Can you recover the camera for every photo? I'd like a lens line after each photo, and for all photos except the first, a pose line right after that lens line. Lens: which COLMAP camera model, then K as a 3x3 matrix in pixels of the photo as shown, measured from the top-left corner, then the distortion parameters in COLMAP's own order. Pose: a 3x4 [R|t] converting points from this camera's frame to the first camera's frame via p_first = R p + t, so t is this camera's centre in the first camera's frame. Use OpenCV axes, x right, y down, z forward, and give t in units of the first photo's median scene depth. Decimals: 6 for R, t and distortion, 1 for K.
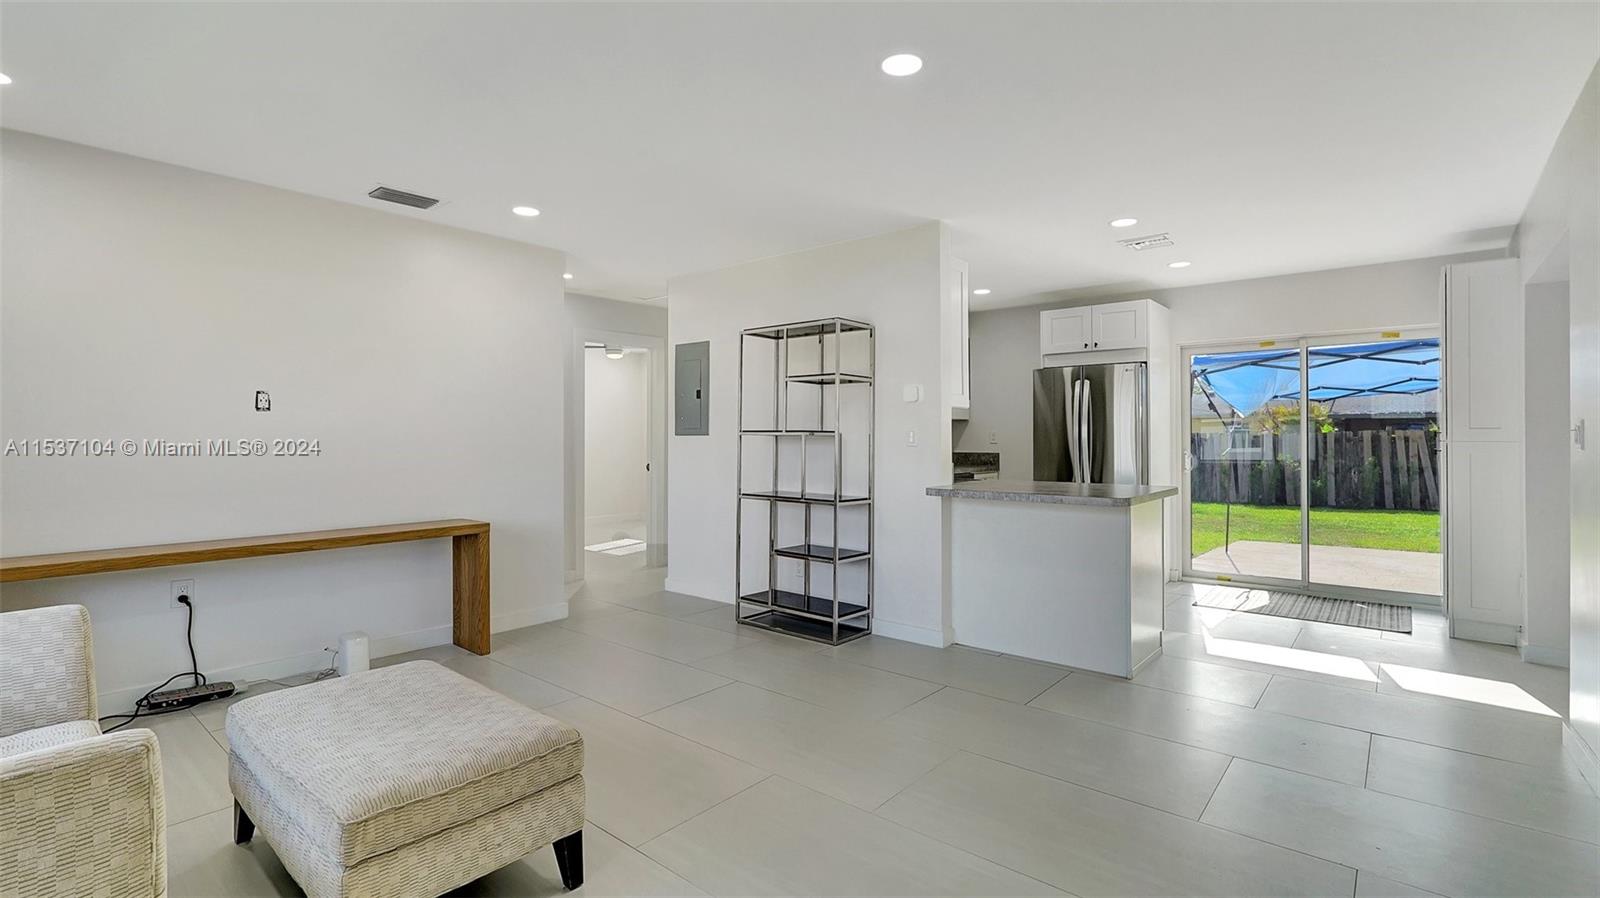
lens RADIAL K [[713.8, 0, 808.0], [0, 713.8, 439.1], [0, 0, 1]] dist [-0.008510, 0.001615]
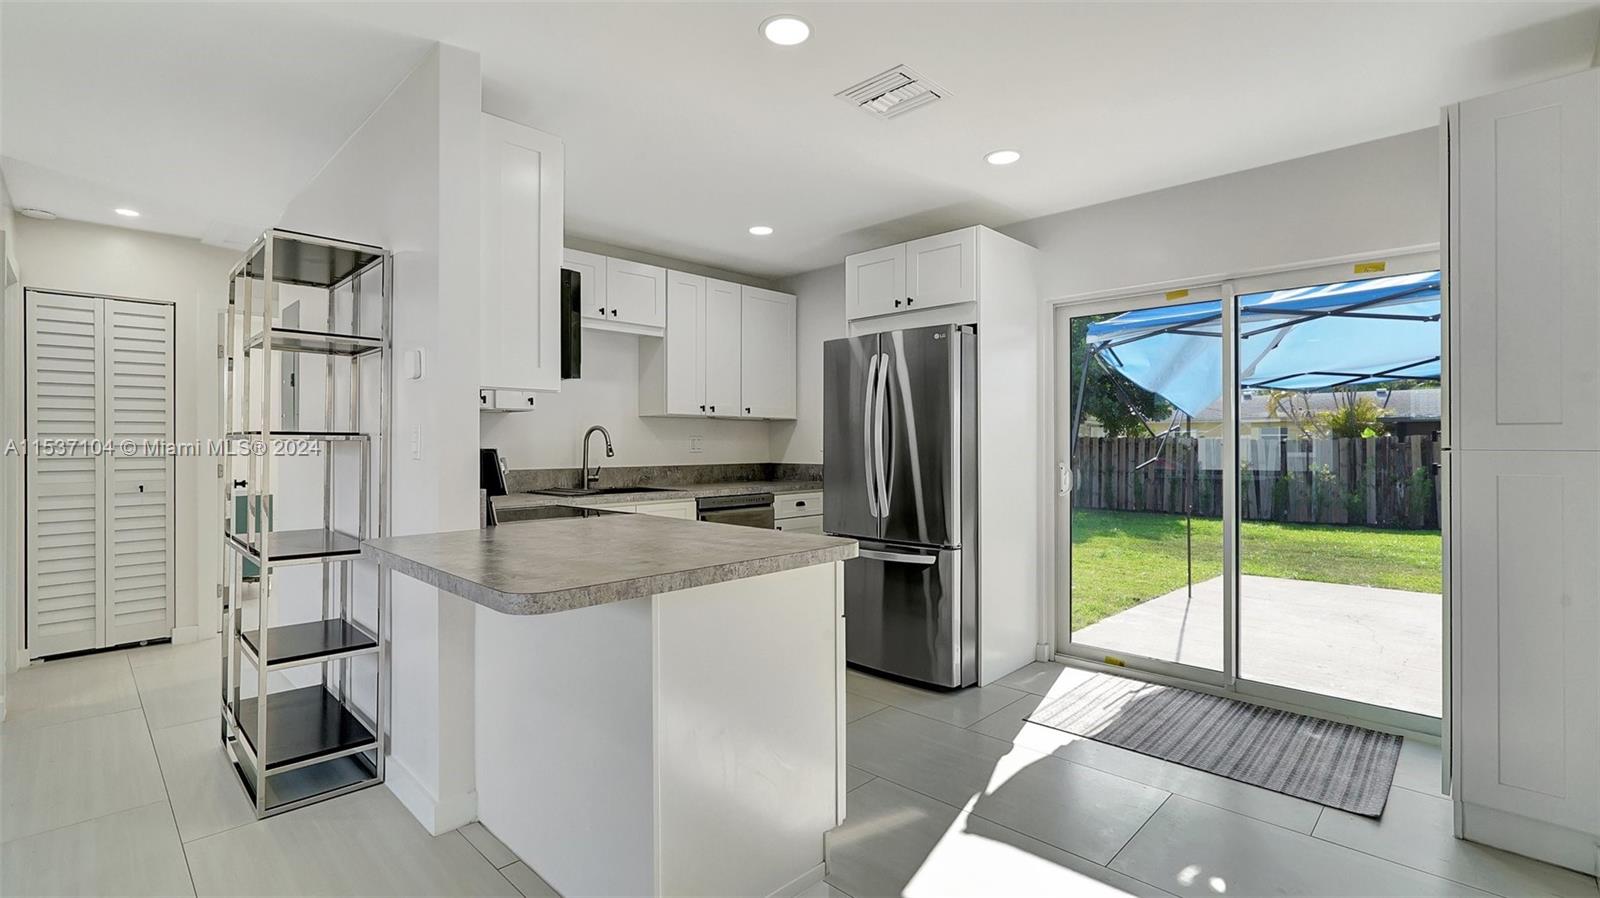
lens RADIAL K [[713.8, 0, 794.0], [0, 713.8, 443.4], [0, 0, 1]] dist [-0.008510, 0.001615]
pose [[0.997483, -0.001086, -0.070896, 0.341540], [0.000829, 0.999993, -0.003663, 0.000699], [0.070900, 0.003595, 0.997477, 0.335365]]
